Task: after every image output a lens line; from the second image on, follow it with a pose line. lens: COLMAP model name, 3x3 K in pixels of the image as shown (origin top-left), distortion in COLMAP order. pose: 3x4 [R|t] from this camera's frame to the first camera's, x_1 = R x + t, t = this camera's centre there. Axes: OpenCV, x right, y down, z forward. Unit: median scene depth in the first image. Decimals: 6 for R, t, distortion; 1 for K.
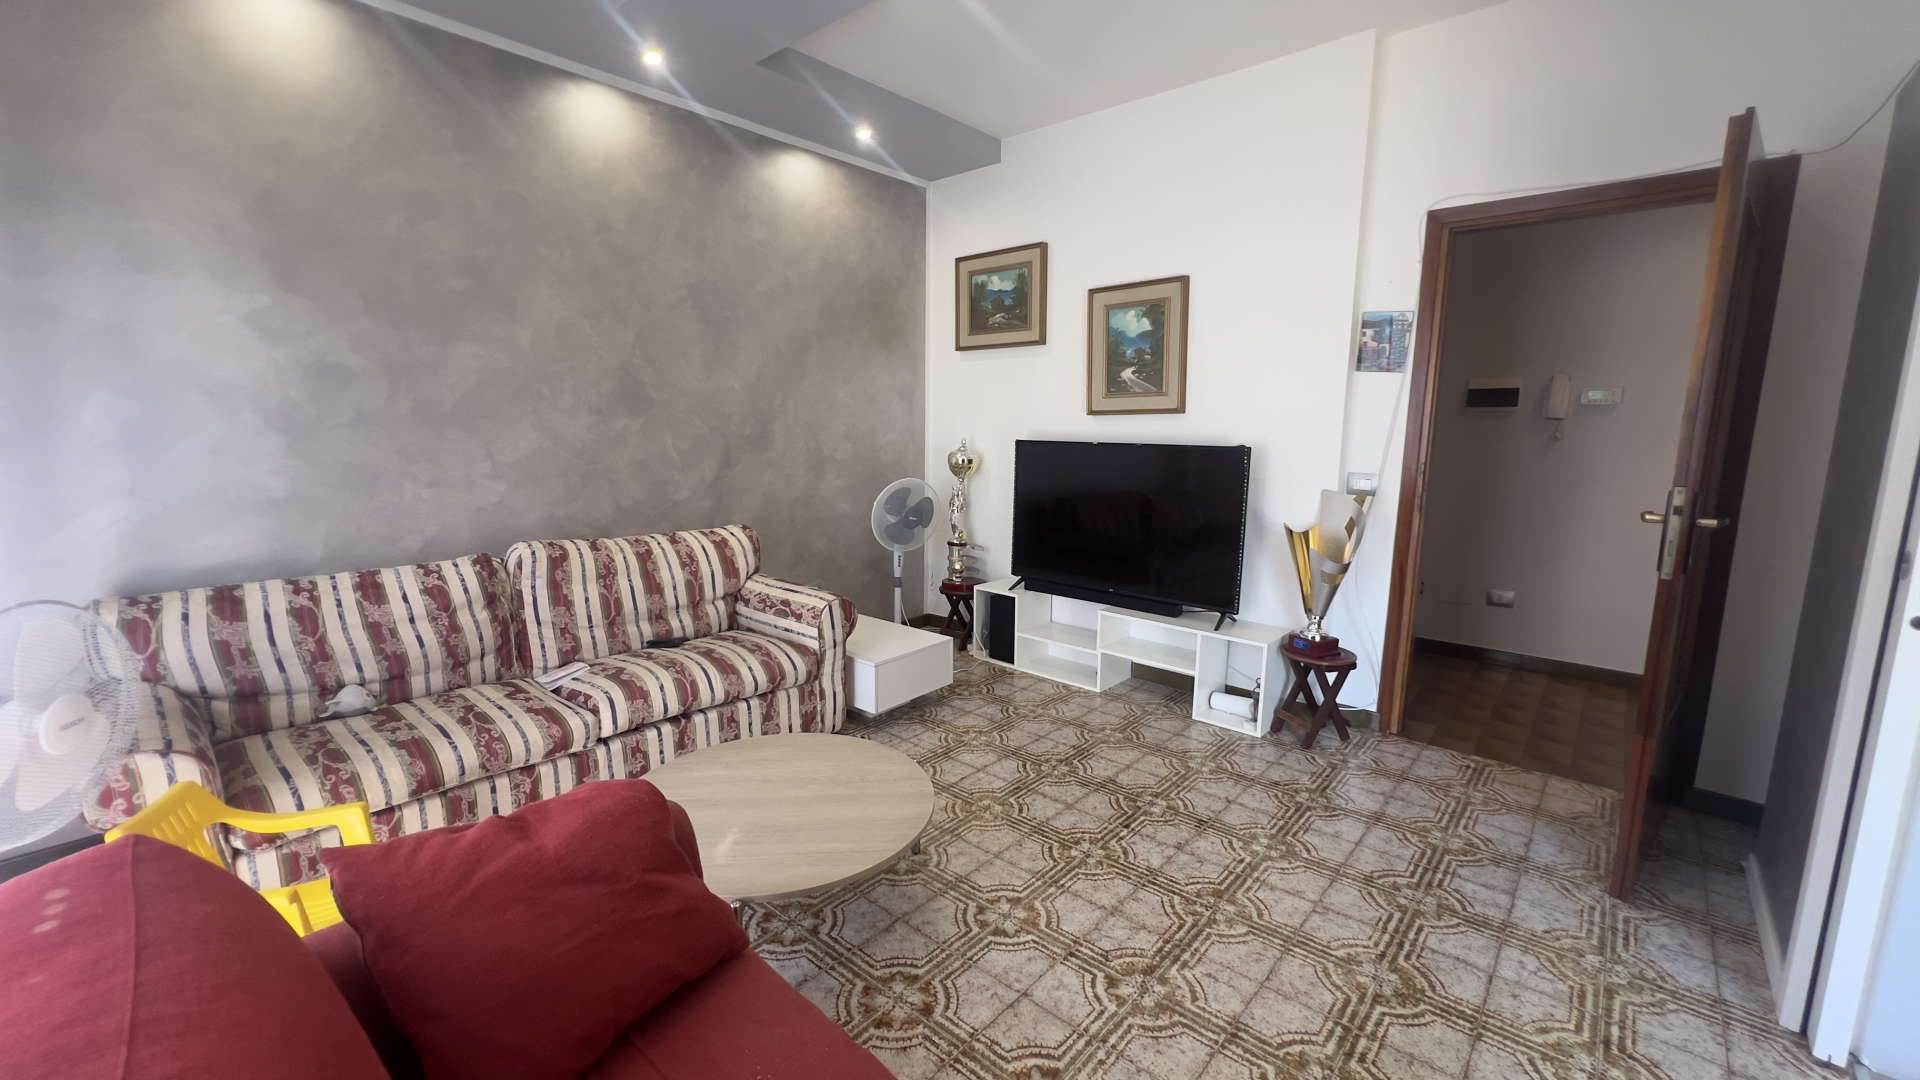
lens RADIAL K [[770.2, 0, 967.4], [0, 770.2, 546.3], [0, 0, 1]] dist [-0.002938, 0.000609]
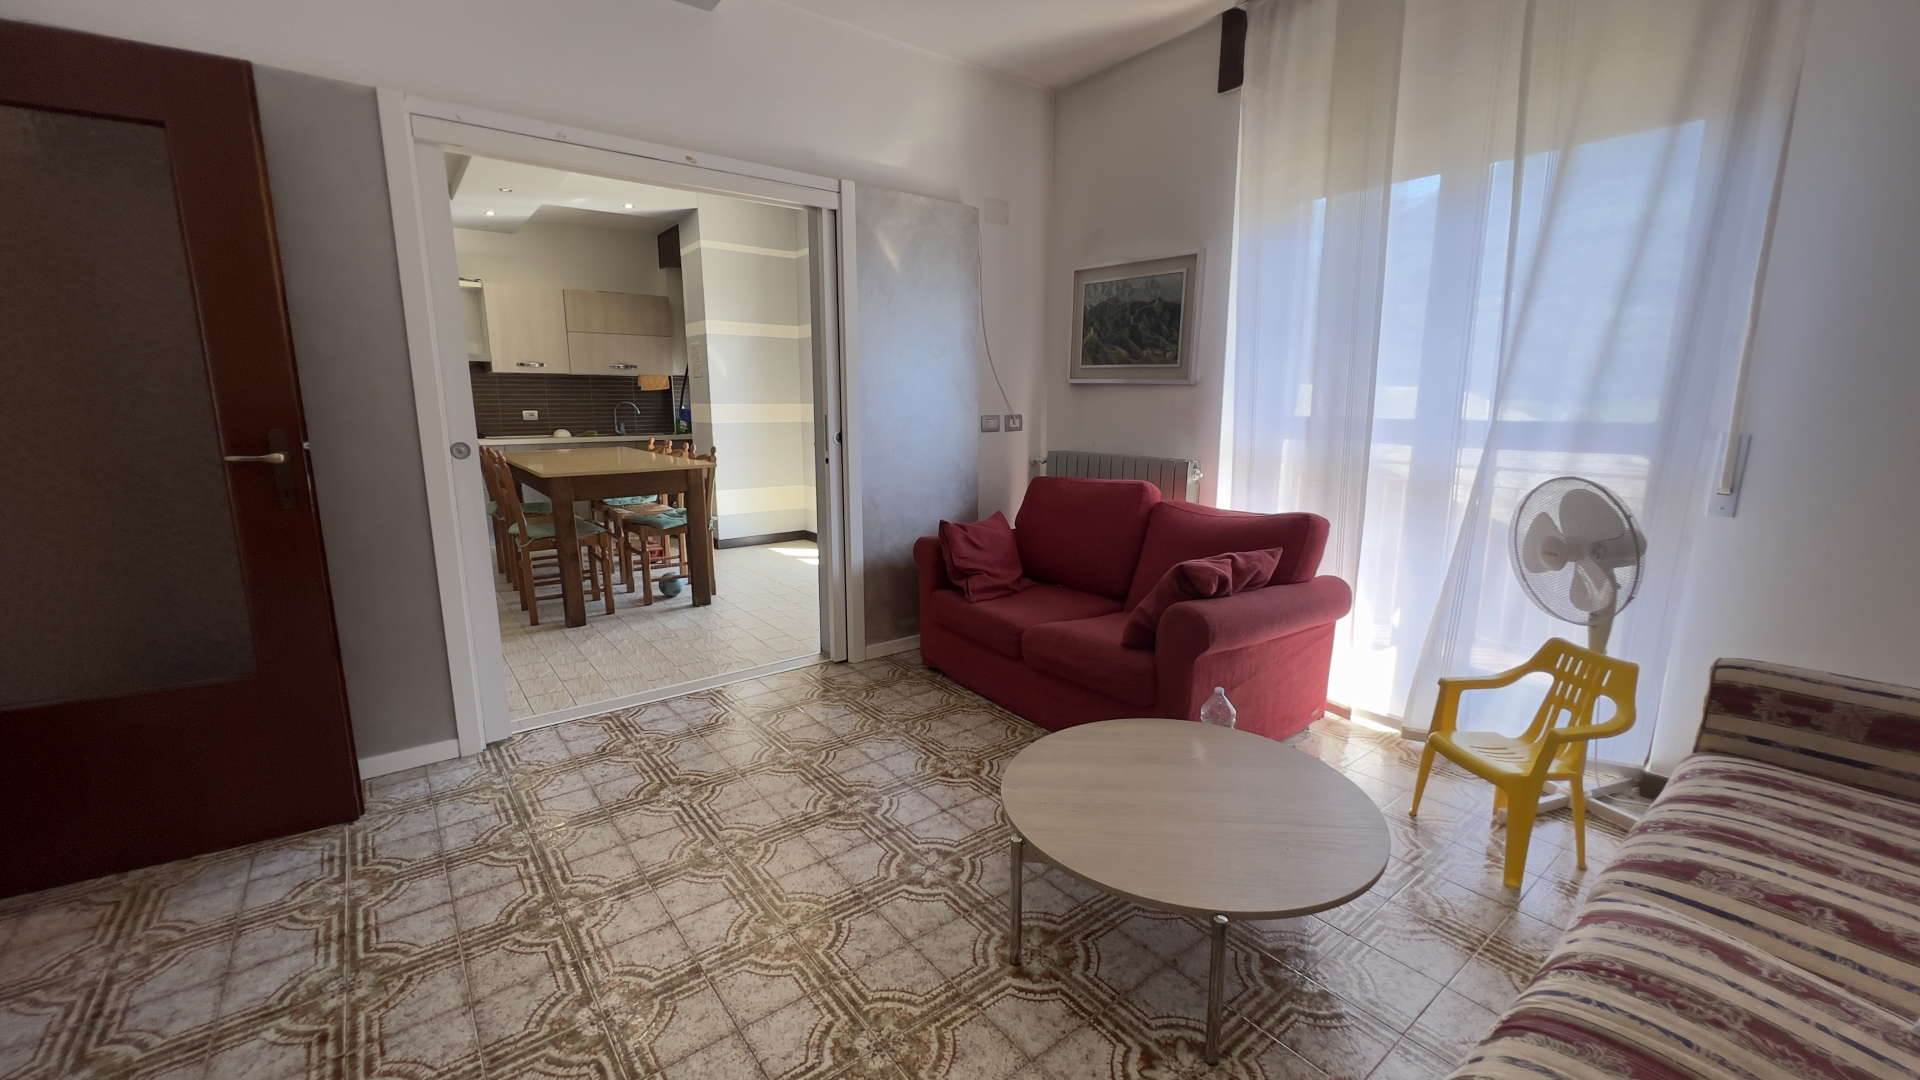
lens RADIAL K [[770.2, 0, 963.6], [0, 770.2, 543.5], [0, 0, 1]] dist [-0.002938, 0.000609]
pose [[-0.982519, -0.039467, 0.181932, -0.122291], [0.026011, 0.938580, 0.344080, -0.197313], [-0.184337, 0.342798, -0.921146, 1.402735]]
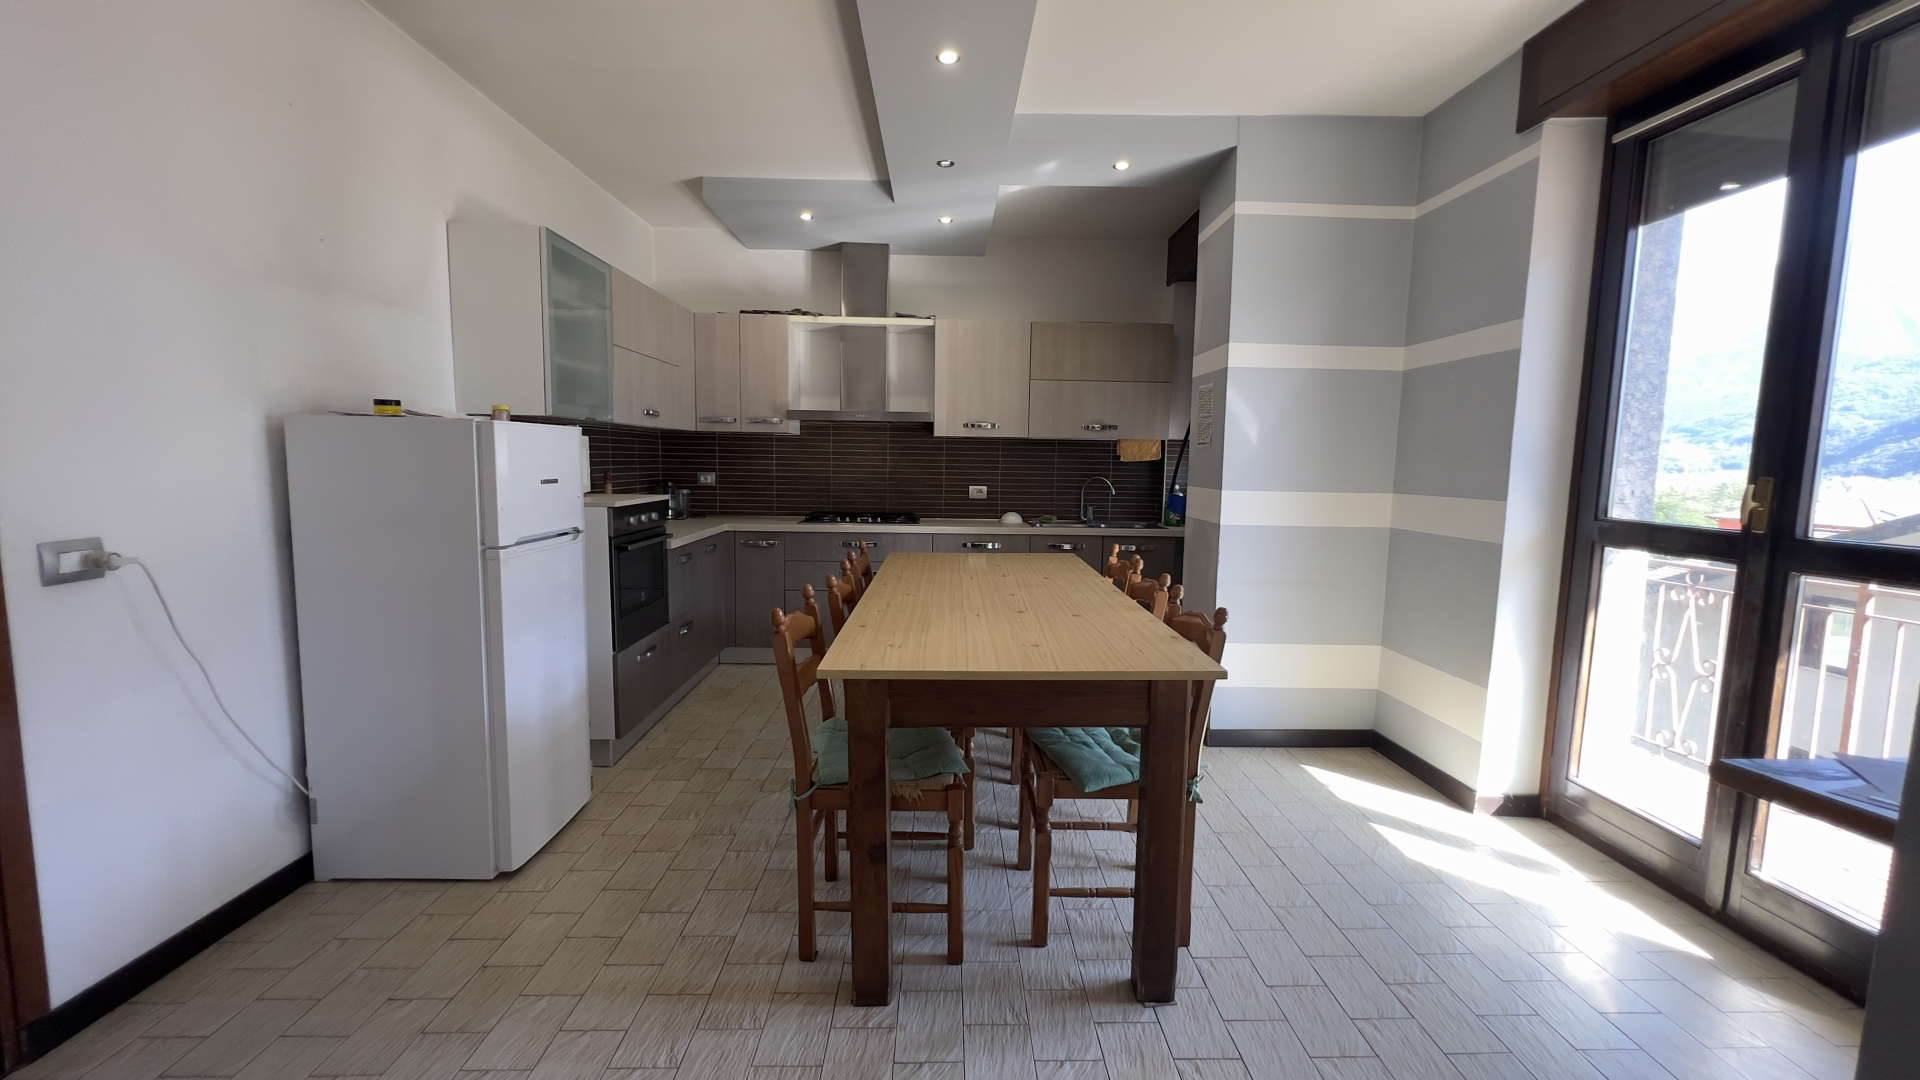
lens RADIAL K [[770.2, 0, 962.9], [0, 770.2, 540.9], [0, 0, 1]] dist [-0.002938, 0.000609]
pose [[-0.685326, -0.094632, 0.722062, 0.427426], [0.103283, 0.968868, 0.225007, -0.066697], [-0.720875, 0.228780, -0.654216, 0.429544]]
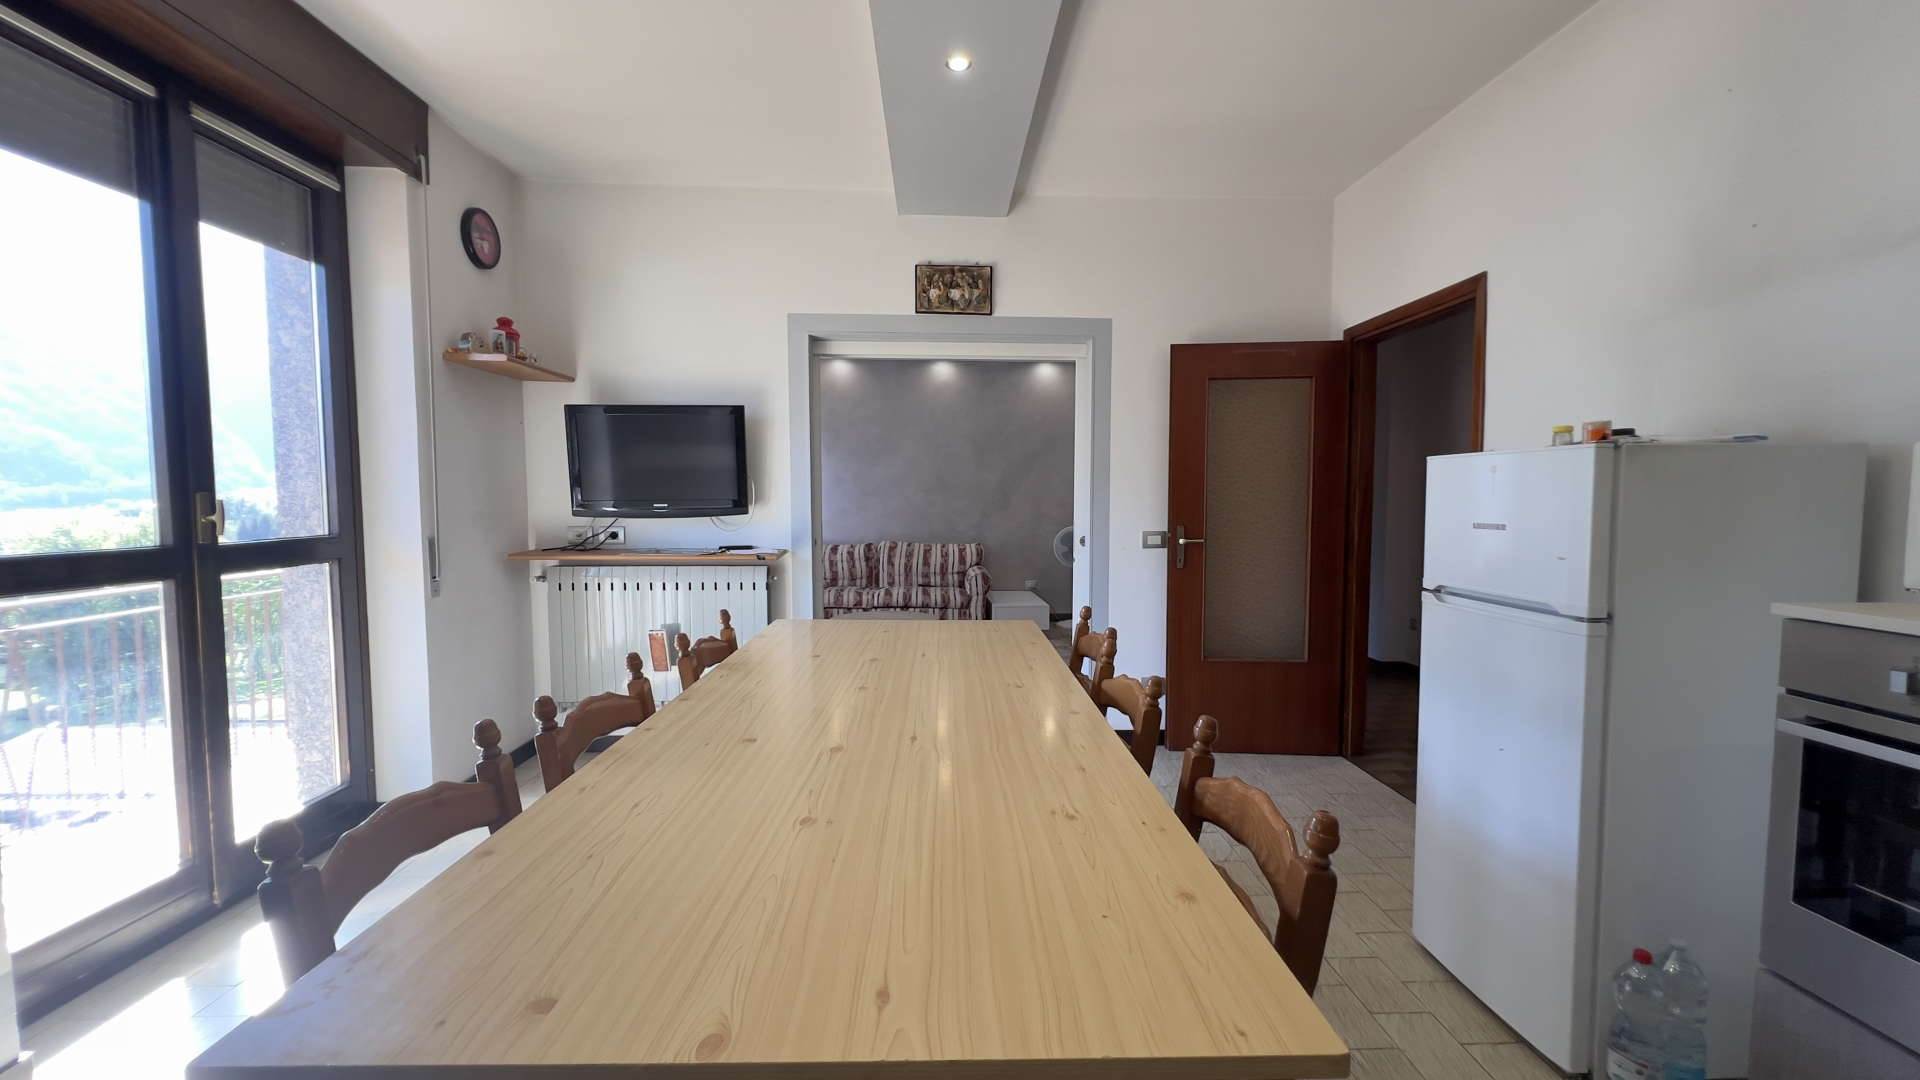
lens RADIAL K [[770.2, 0, 965.8], [0, 770.2, 539.5], [0, 0, 1]] dist [-0.002938, 0.000609]
pose [[0.694335, 0.036771, -0.718712, 1.663286], [-0.118985, 0.990815, -0.064257, 0.141361], [0.709748, 0.130132, 0.692332, -0.691340]]
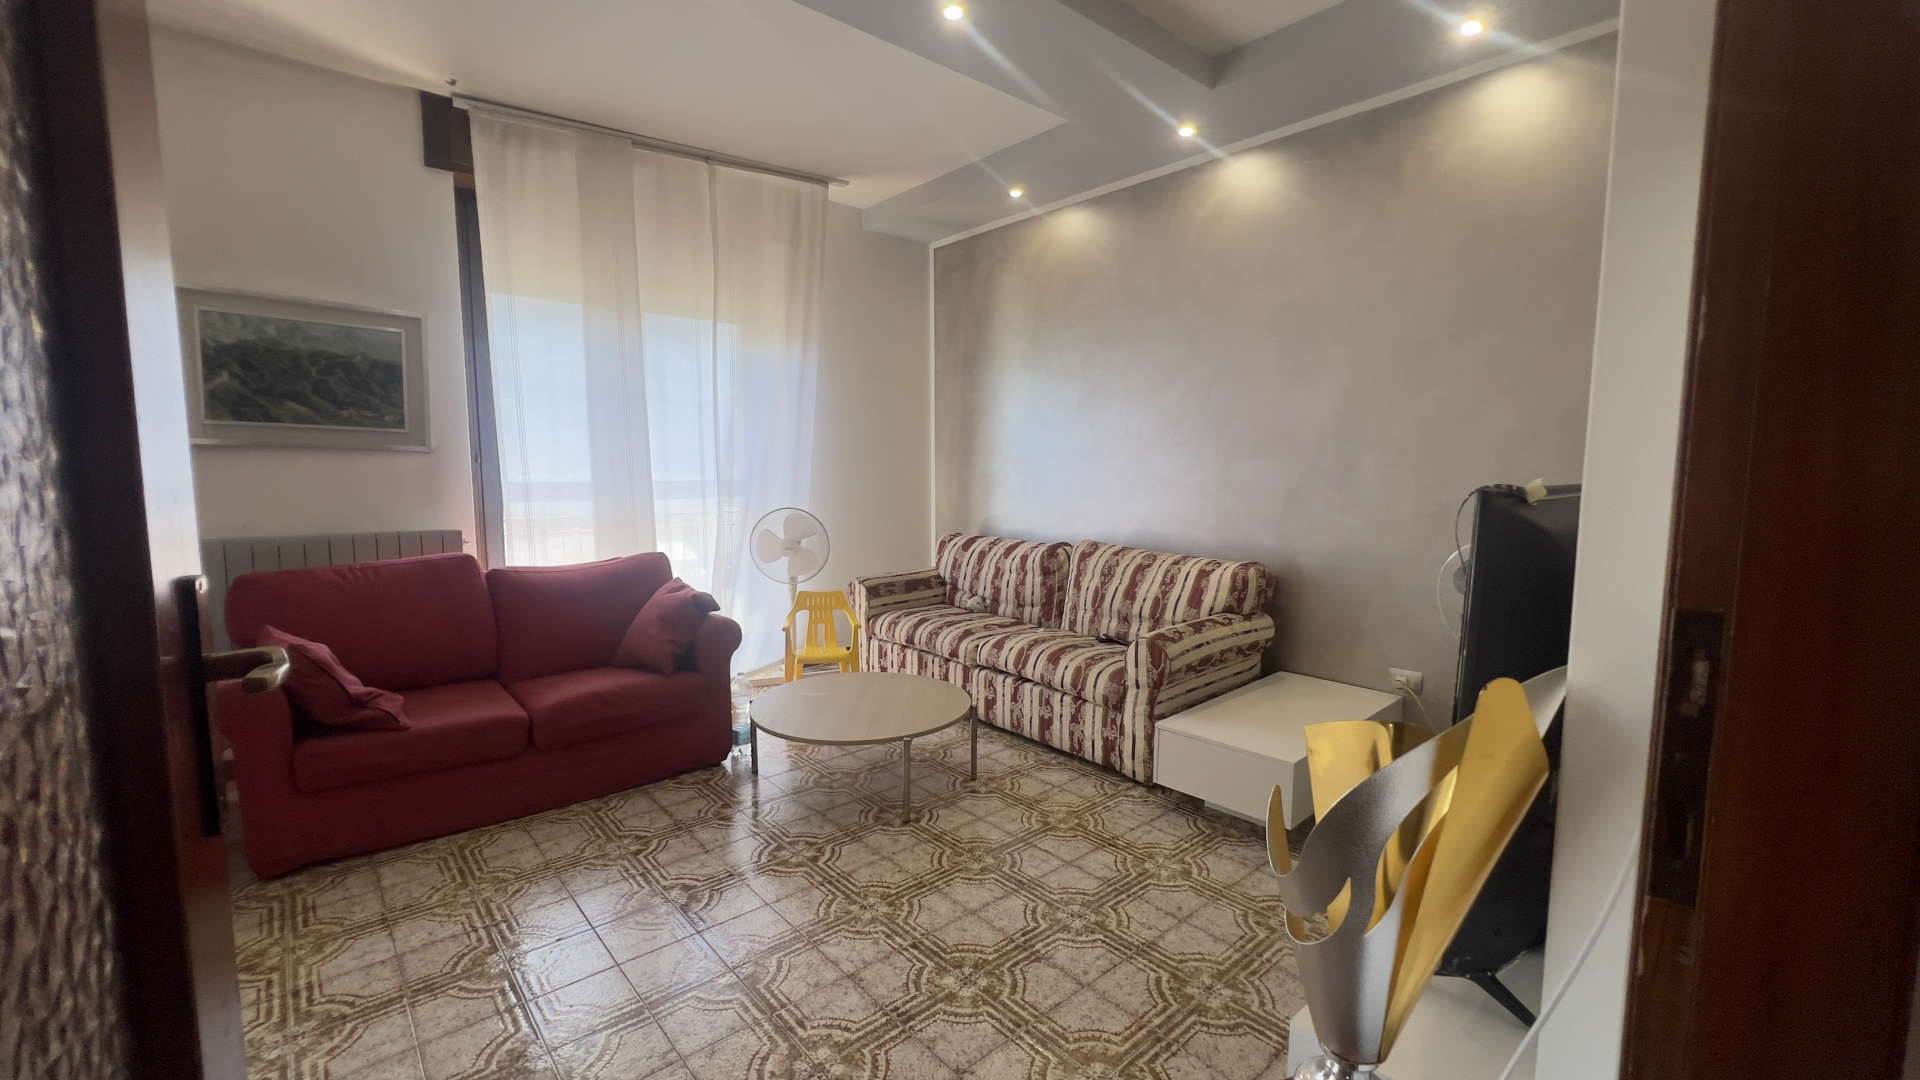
lens RADIAL K [[770.2, 0, 961.2], [0, 770.2, 545.2], [0, 0, 1]] dist [-0.002938, 0.000609]
pose [[-0.127238, 0.099525, -0.986866, 0.914681], [-0.171184, 0.977820, 0.120684, -0.138670], [0.976989, 0.184291, -0.107379, 1.028558]]
